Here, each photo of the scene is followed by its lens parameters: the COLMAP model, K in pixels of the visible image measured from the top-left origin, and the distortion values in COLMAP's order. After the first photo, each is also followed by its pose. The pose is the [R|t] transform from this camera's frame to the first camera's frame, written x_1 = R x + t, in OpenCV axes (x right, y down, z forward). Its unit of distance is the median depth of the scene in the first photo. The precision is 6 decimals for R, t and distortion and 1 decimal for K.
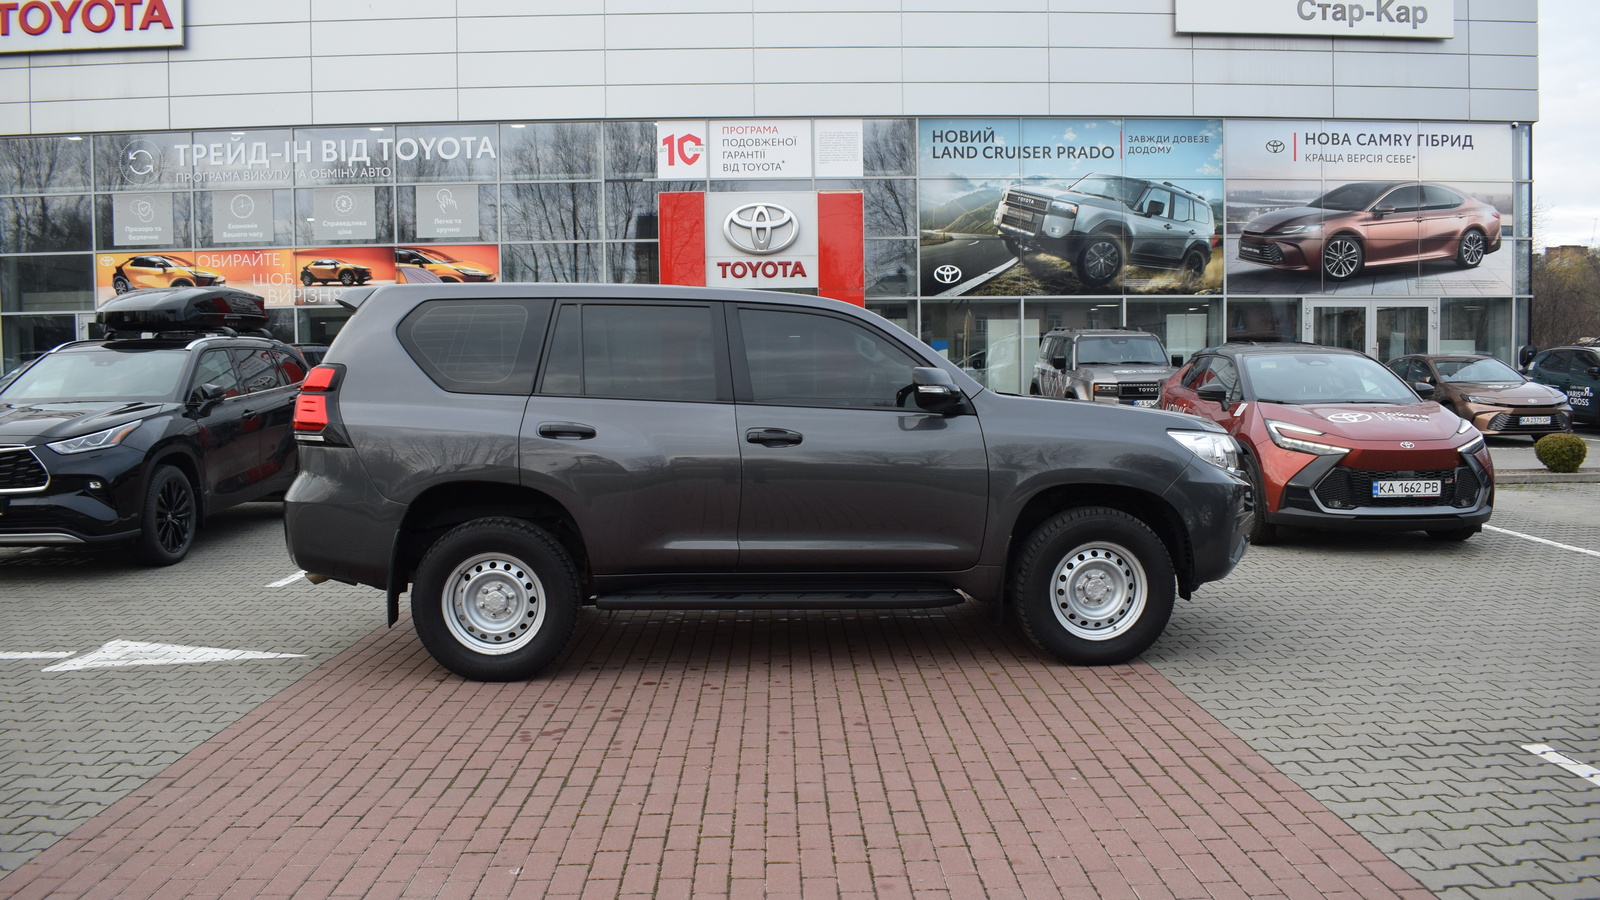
lens RADIAL K [[1262.4, 0, 796.7], [0, 1262.4, 450.9], [0, 0, 1]] dist [-0.094802, 0.013815]
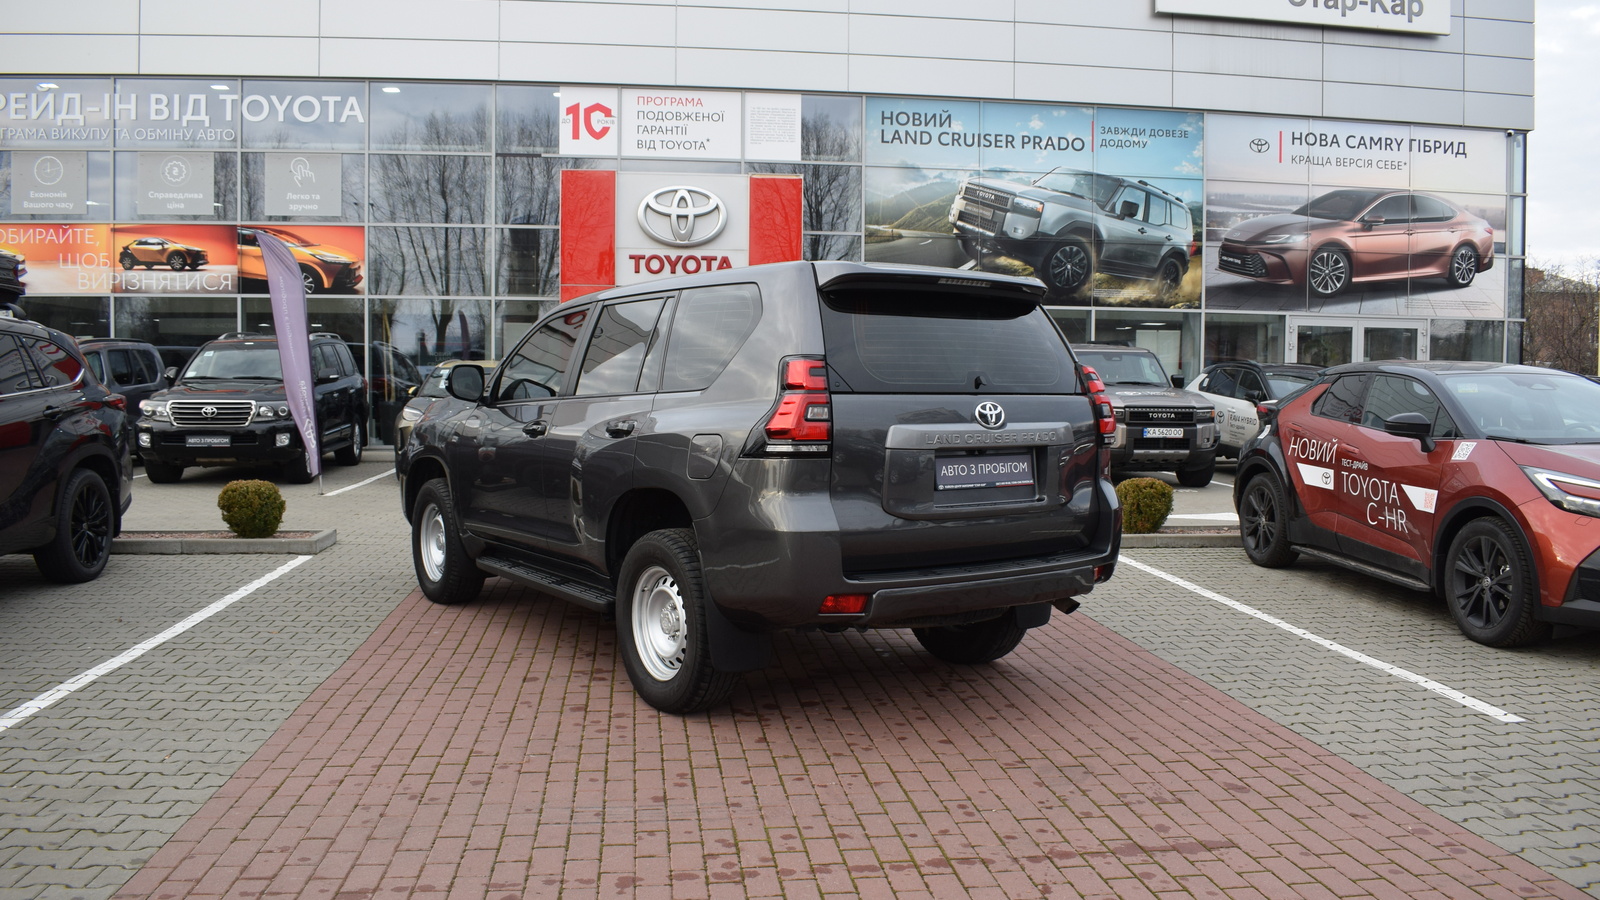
lens RADIAL K [[1255.8, 0, 796.2], [0, 1255.8, 451.0], [0, 0, 1]] dist [-0.097328, 0.018526]
pose [[0.994265, 0.015487, 0.105817, -0.037574], [-0.014052, 0.999799, -0.014298, -0.007595], [-0.106017, 0.012729, 0.994283, 0.152889]]
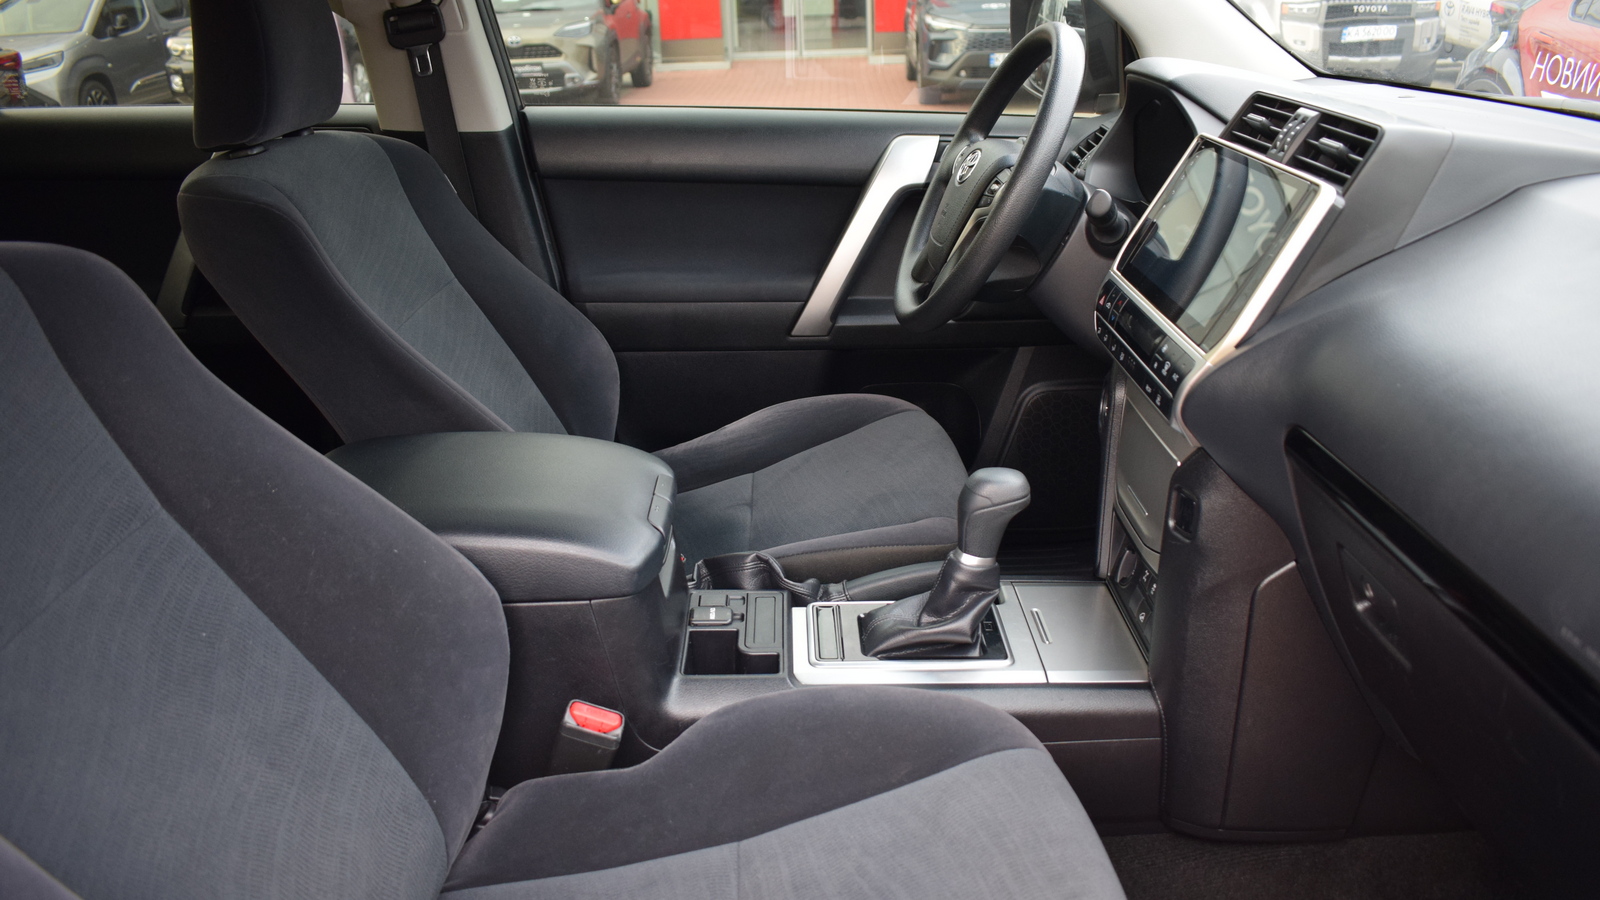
lens RADIAL K [[1255.8, 0, 796.2], [0, 1255.8, 451.0], [0, 0, 1]] dist [-0.097328, 0.018526]
pose [[0.998925, -0.003842, -0.046189, 0.005825], [0.017423, 0.954598, 0.297387, -0.016999], [0.042950, -0.297872, 0.953639, 0.234937]]
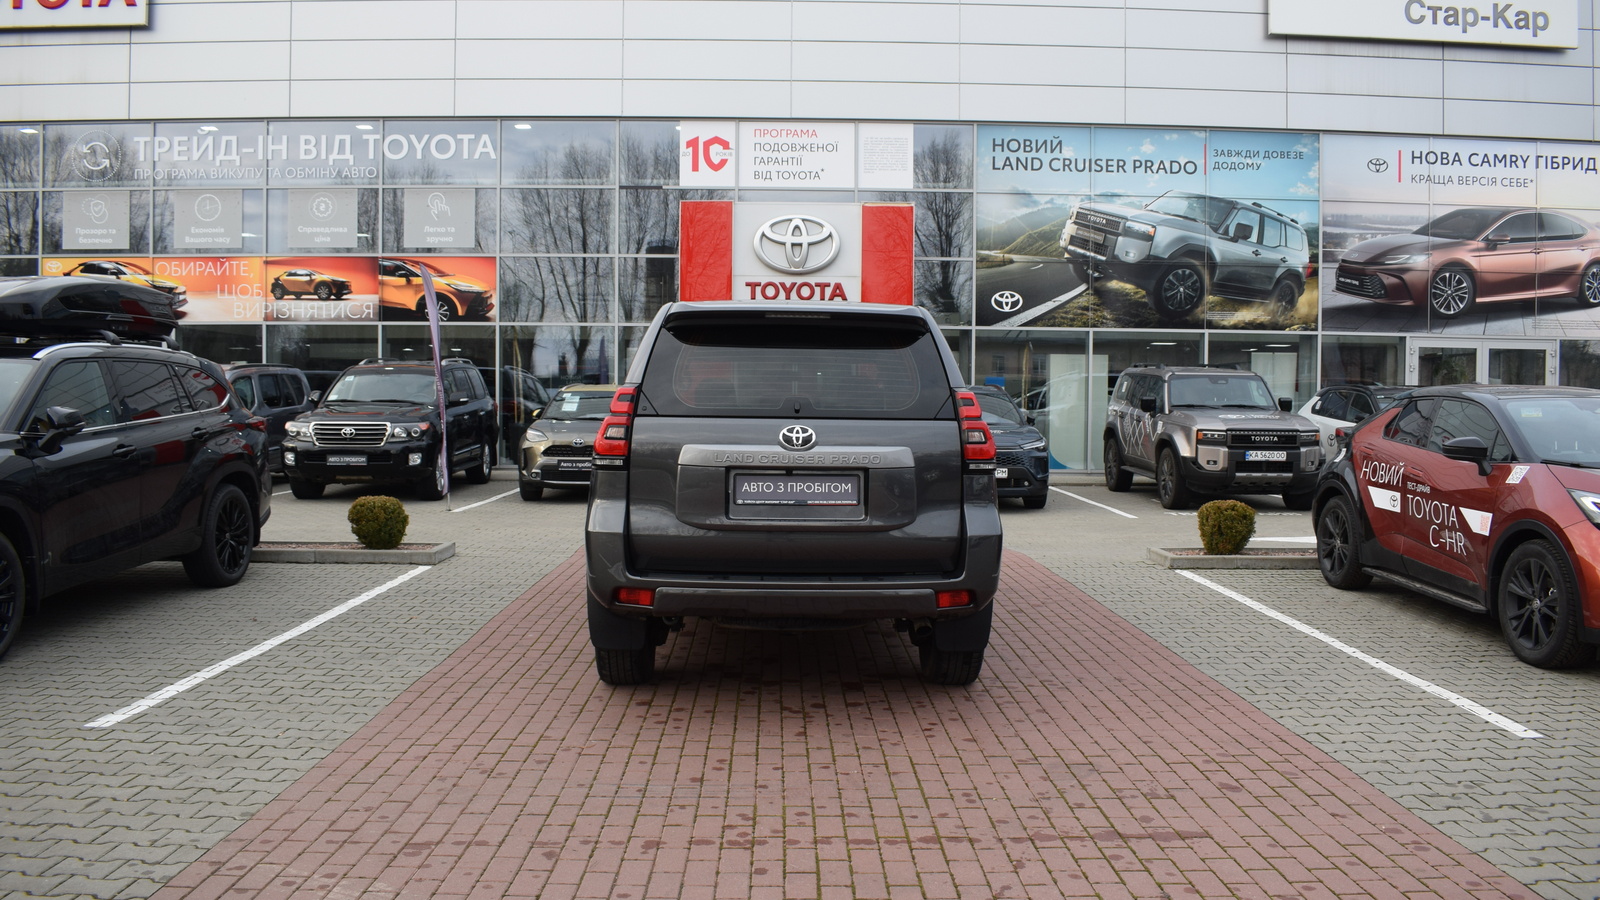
lens RADIAL K [[1255.8, 0, 796.2], [0, 1255.8, 451.0], [0, 0, 1]] dist [-0.097328, 0.018526]
pose [[0.999780, 0.020710, -0.003262, -0.022180], [-0.020797, 0.999353, -0.029360, -0.007456], [0.002652, 0.029422, 0.999564, 0.130909]]
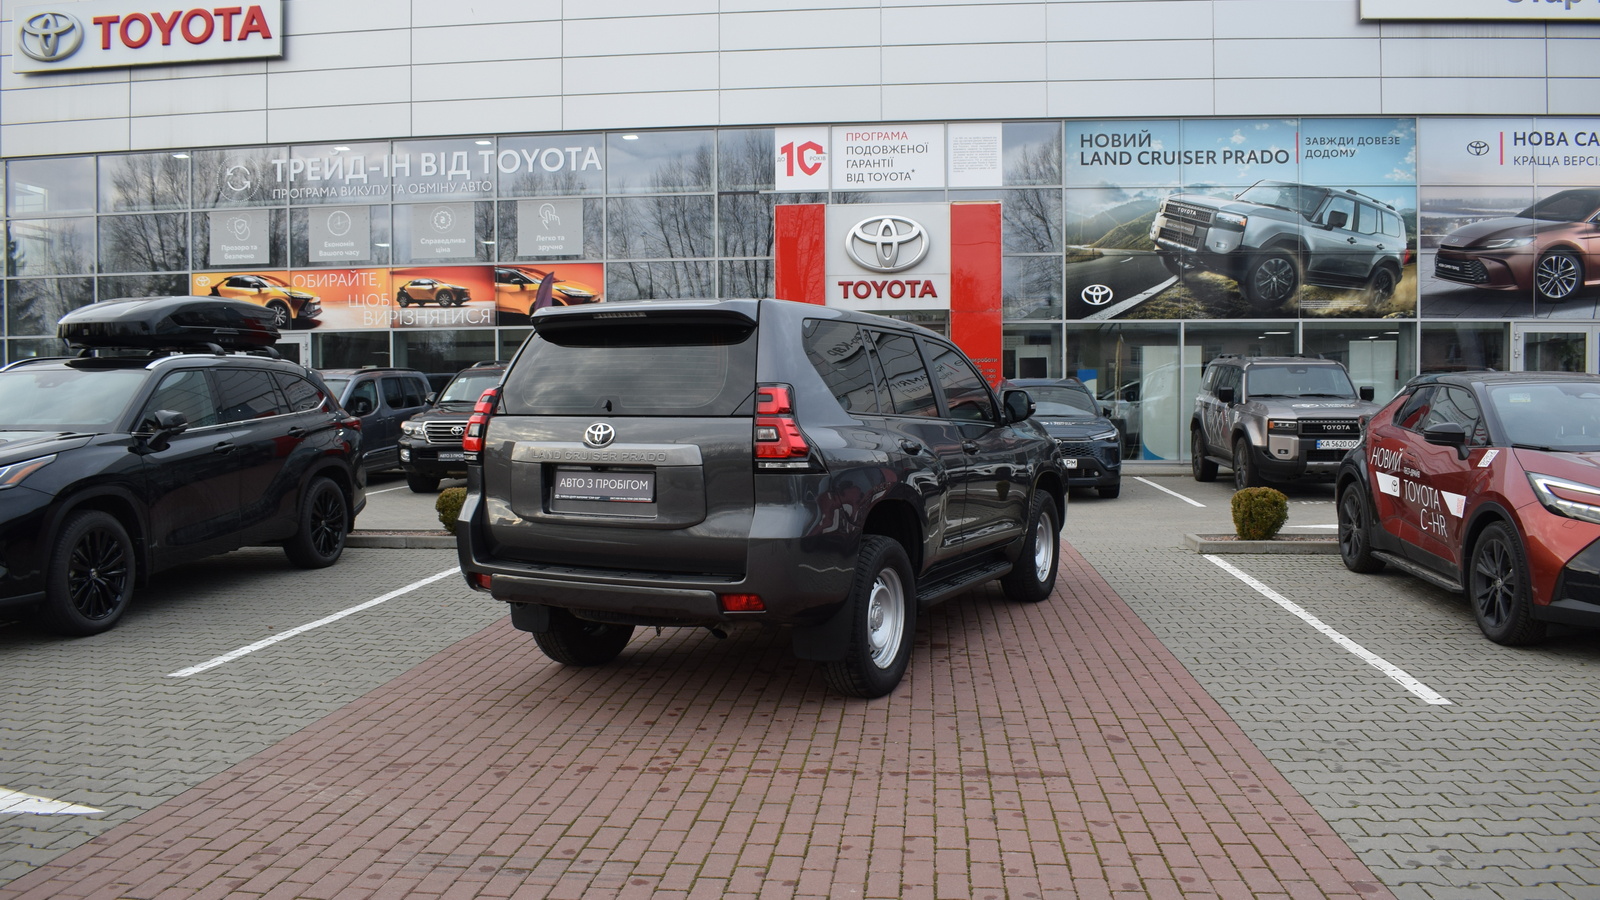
lens RADIAL K [[1255.8, 0, 796.2], [0, 1255.8, 451.0], [0, 0, 1]] dist [-0.097328, 0.018526]
pose [[0.992648, 0.012141, -0.120427, 0.016404], [-0.015070, 0.999612, -0.023442, -0.006152], [0.120096, 0.025084, 0.992445, 0.102676]]
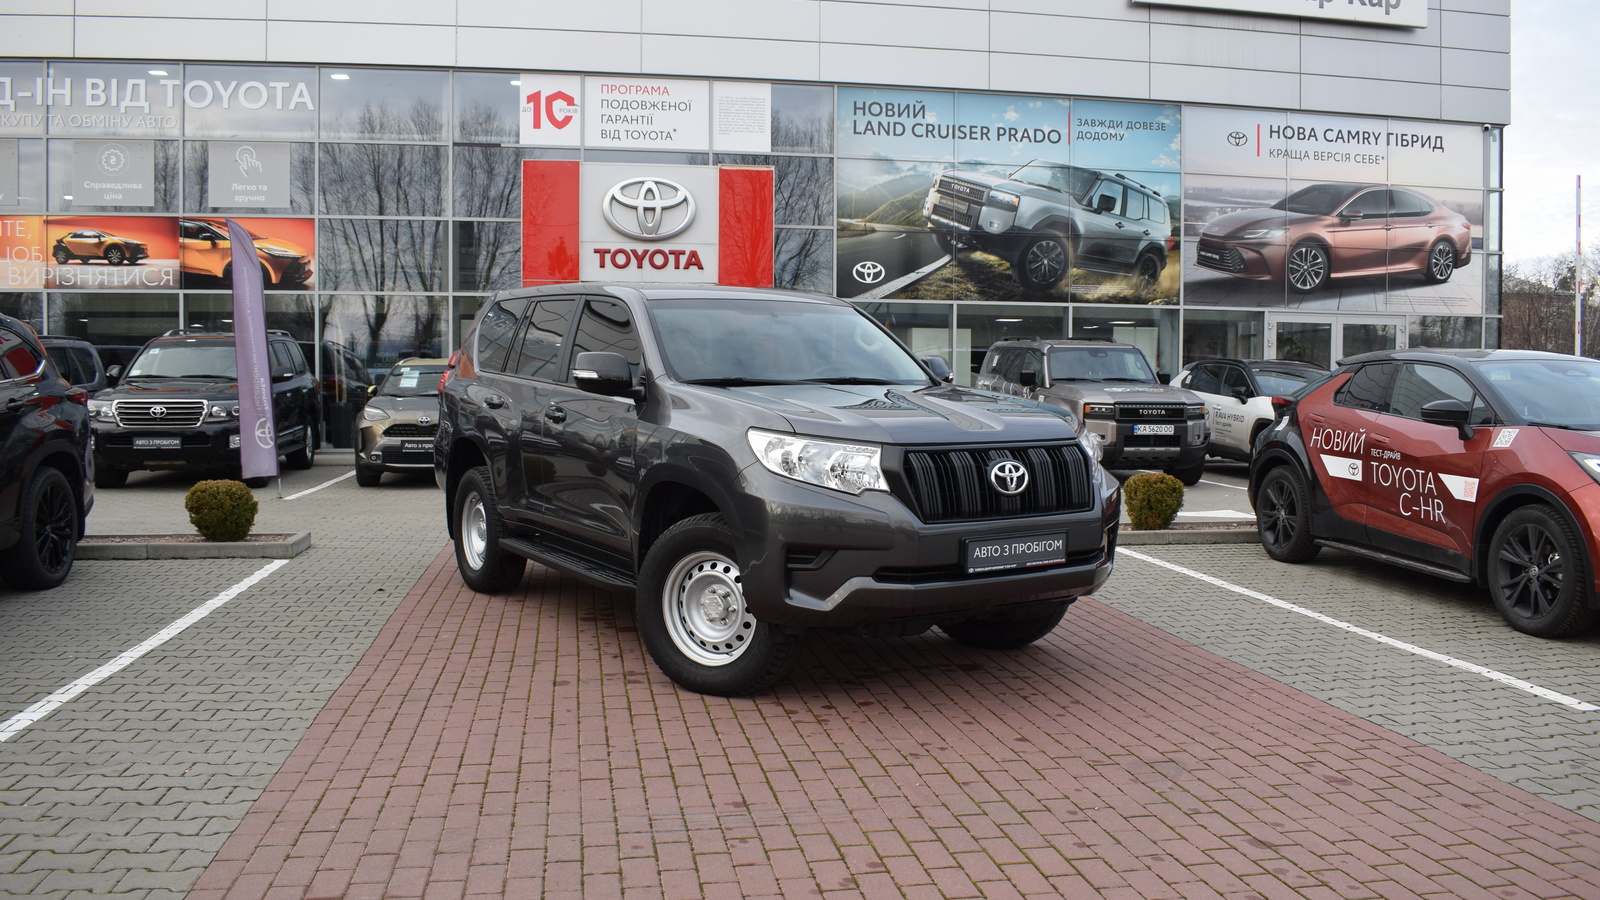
lens RADIAL K [[1290.5, 0, 797.4], [0, 1290.5, 450.6], [0, 0, 1]] dist [-0.096113, 0.016114]
pose [[0.988490, 0.010710, 0.150909, -0.055647], [-0.007708, 0.999761, -0.020466, -0.003817], [-0.151093, 0.019068, 0.988336, 0.161911]]
